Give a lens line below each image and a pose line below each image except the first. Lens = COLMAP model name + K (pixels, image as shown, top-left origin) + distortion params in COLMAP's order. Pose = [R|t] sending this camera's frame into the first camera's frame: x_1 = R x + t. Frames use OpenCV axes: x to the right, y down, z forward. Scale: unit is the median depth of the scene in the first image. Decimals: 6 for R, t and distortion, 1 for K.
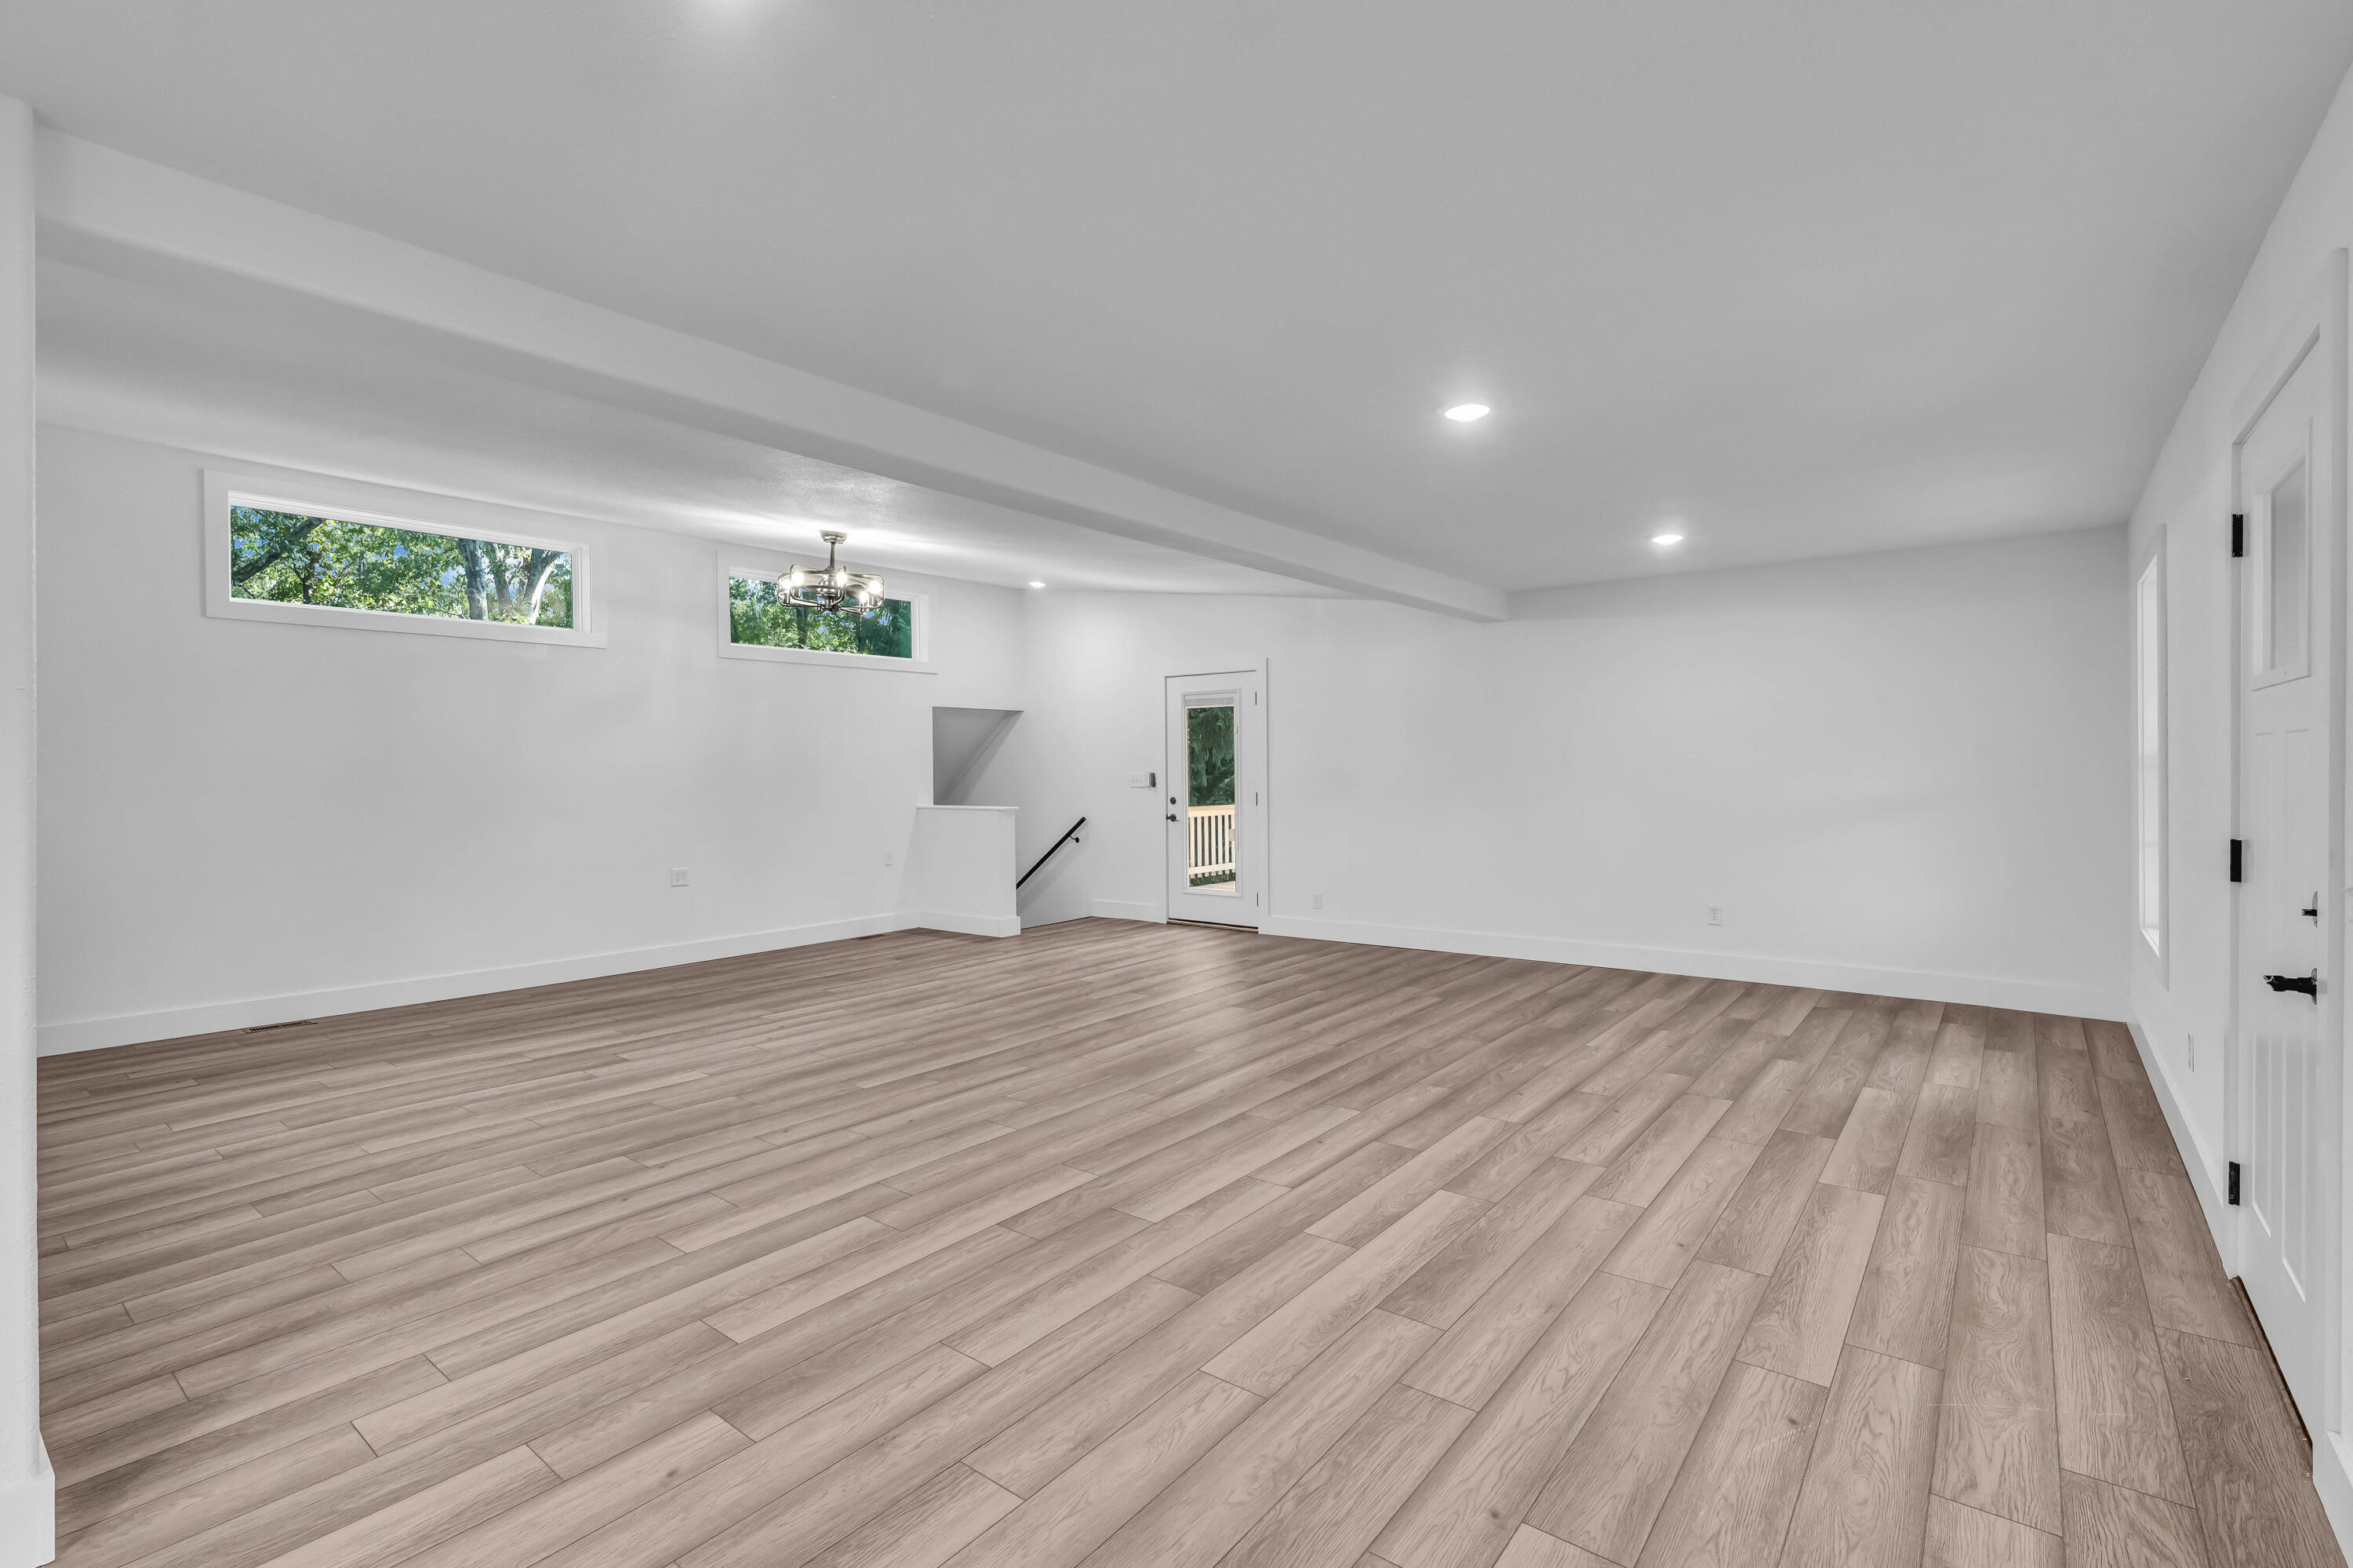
lens RADIAL K [[1053.8, 0, 1167.9], [0, 1053.8, 785.6], [0, 0, 1]] dist [0.001517, -0.000608]
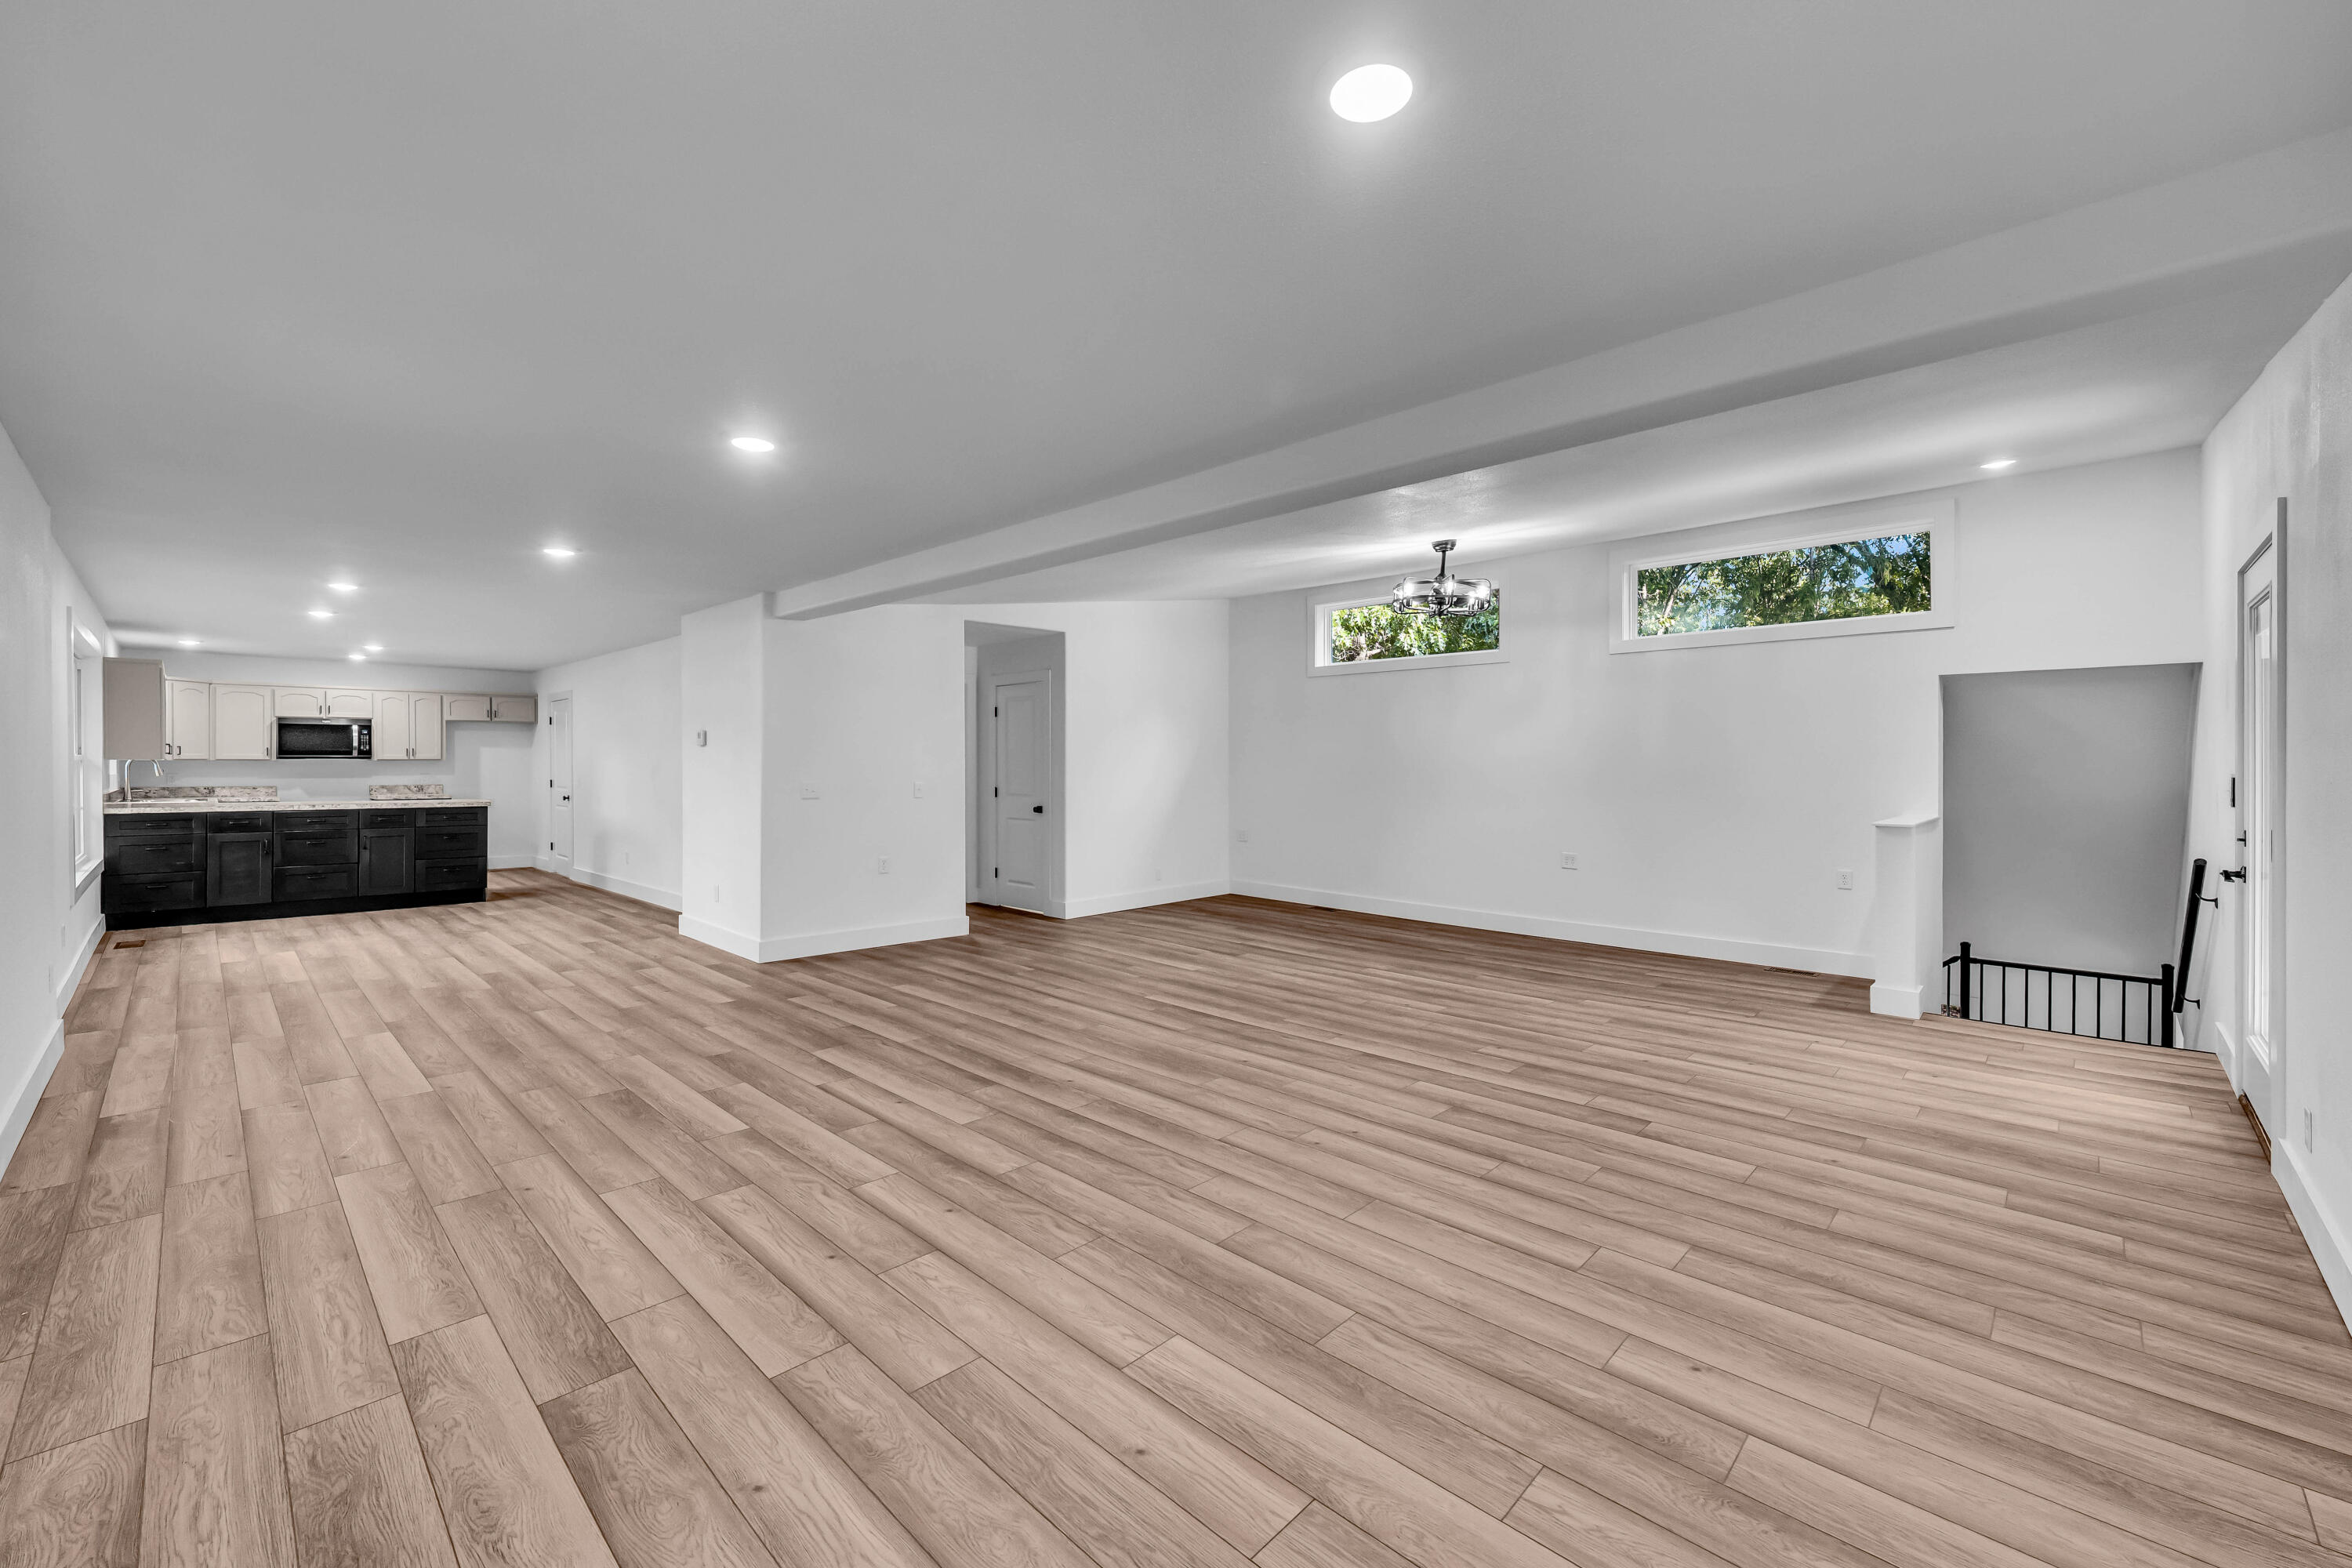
lens RADIAL K [[936.0, 0, 1171.8], [0, 936.0, 760.8], [0, 0, 1]] dist [-0.000701, -0.000136]
pose [[-0.086565, 0.005079, -0.996233, 1.154656], [-0.018061, 0.999815, 0.006667, -0.034565], [0.996082, 0.018570, -0.086457, 1.432178]]
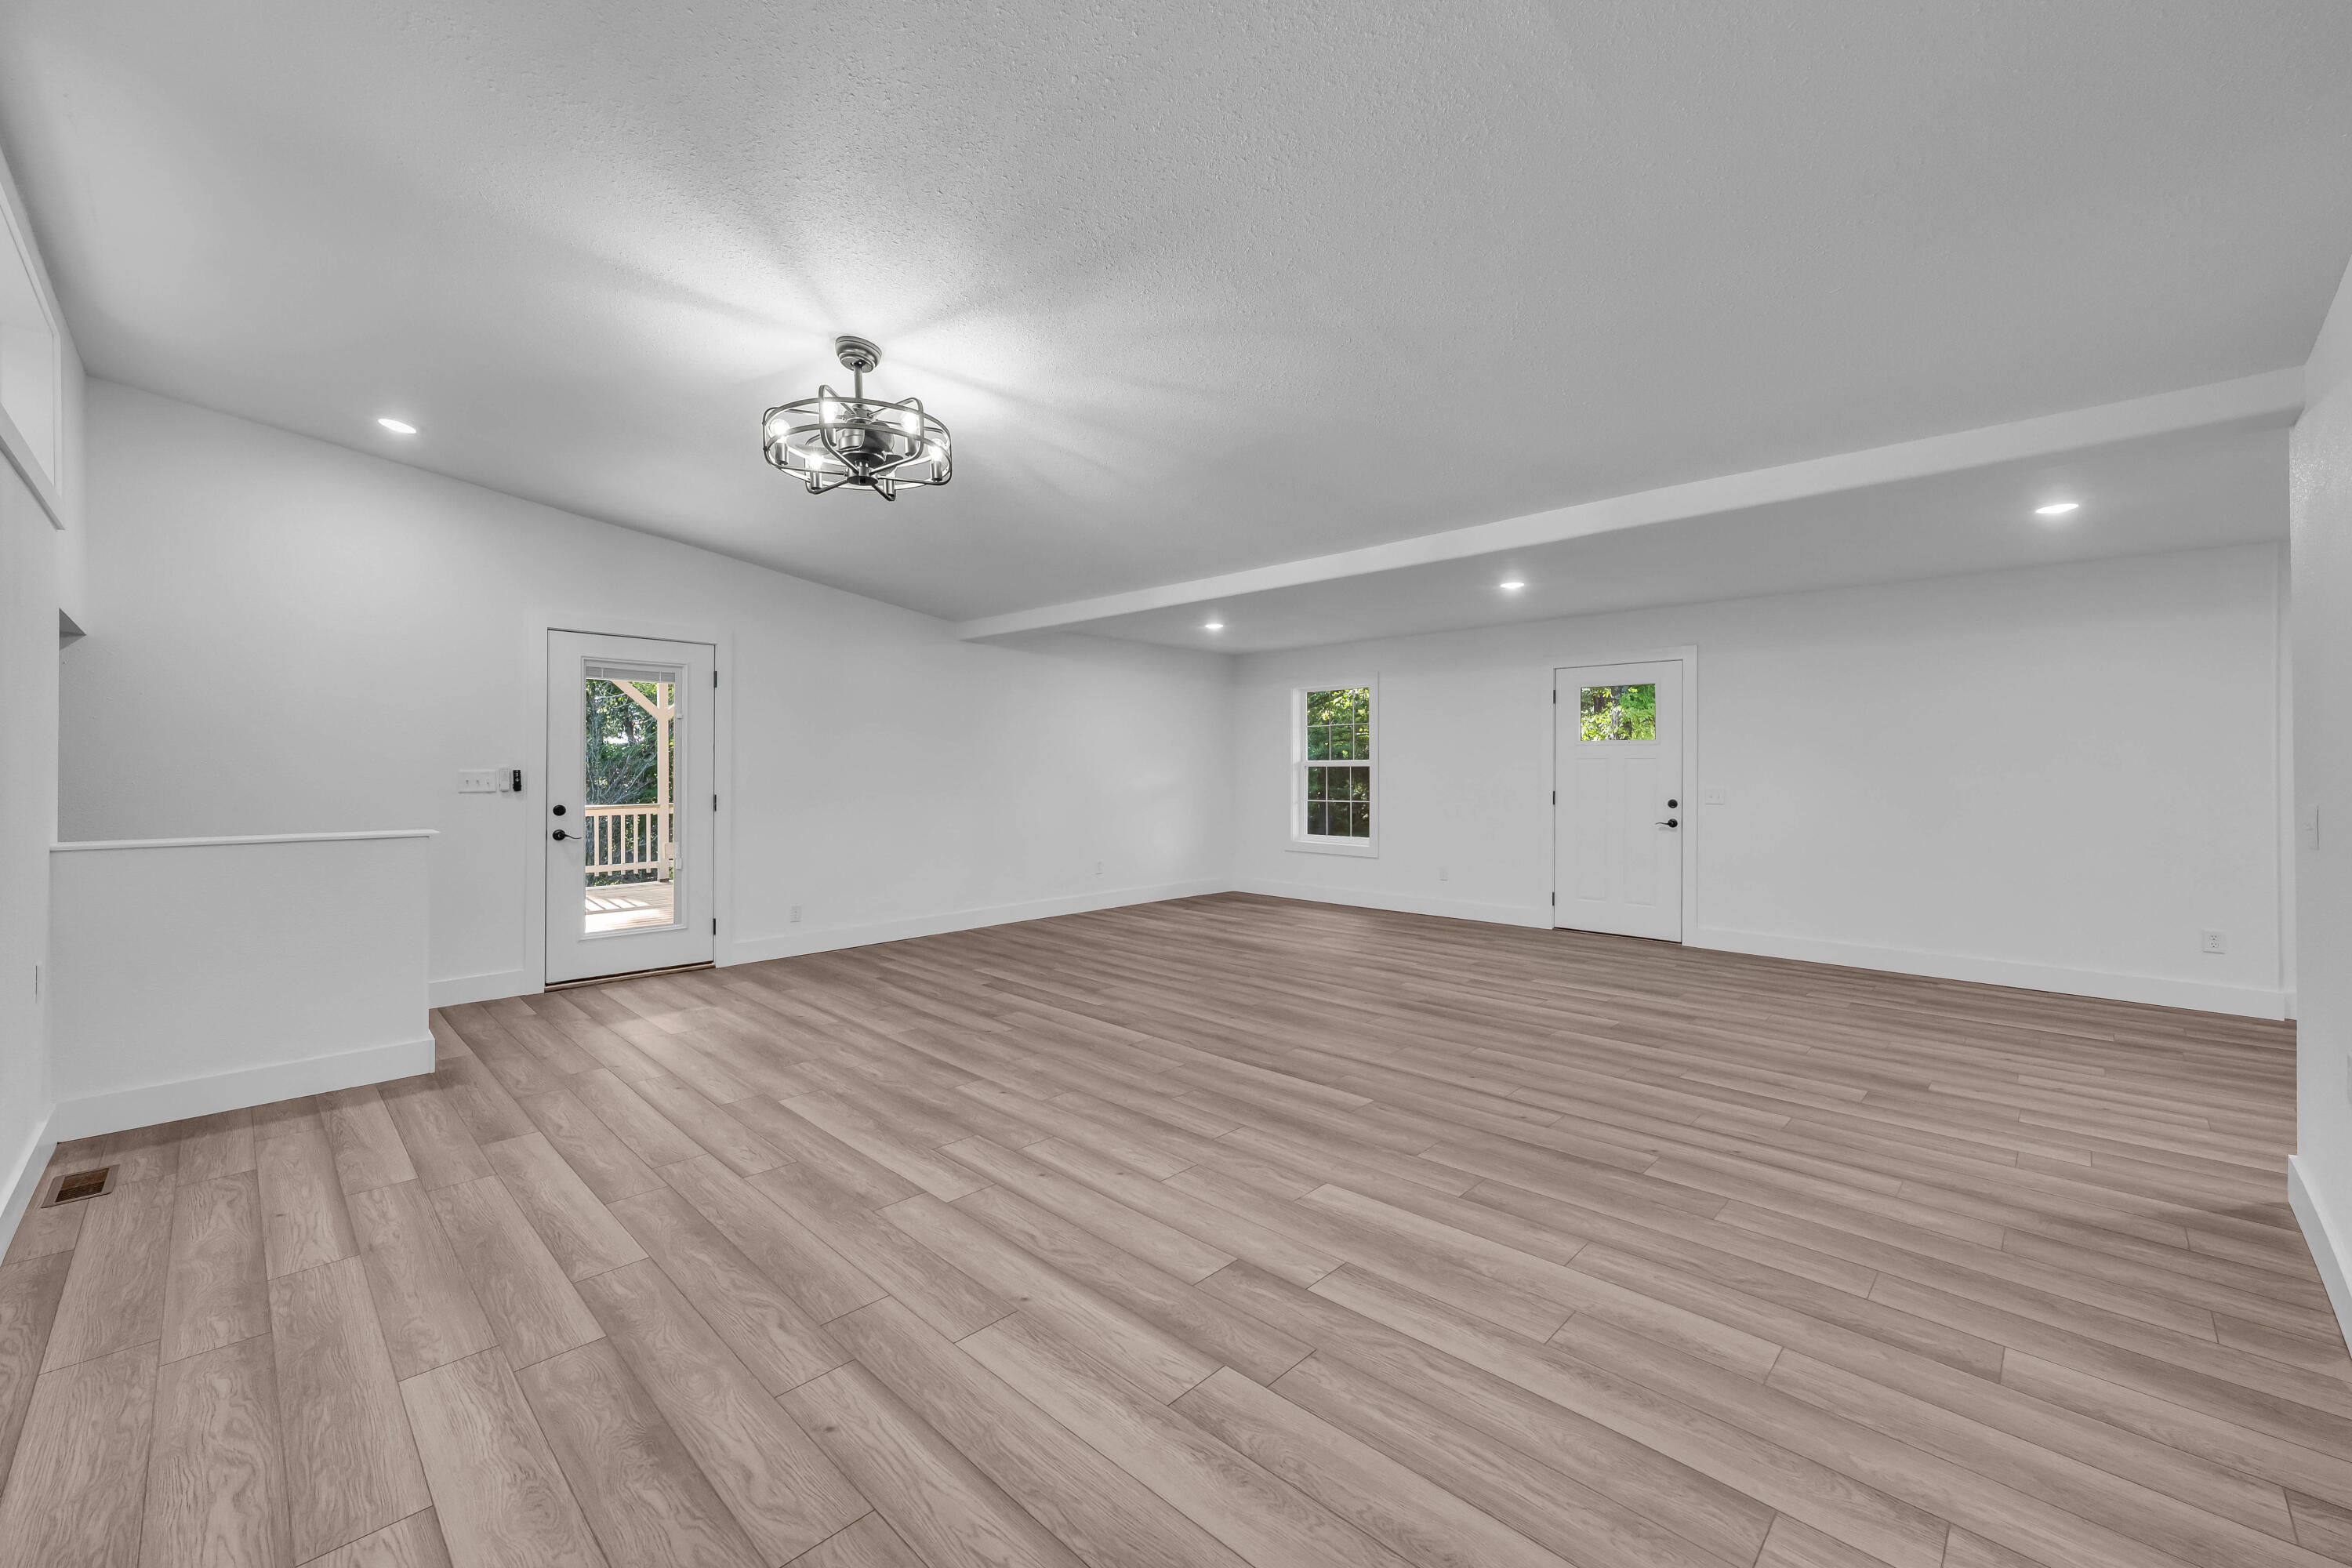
lens RADIAL K [[936.0, 0, 1172.2], [0, 936.0, 773.5], [0, 0, 1]] dist [-0.000701, -0.000136]
pose [[0.103039, 0.004245, 0.994668, -1.435056], [0.013546, 0.999892, -0.005670, -0.001791], [-0.994585, 0.014059, 0.102970, 1.374494]]
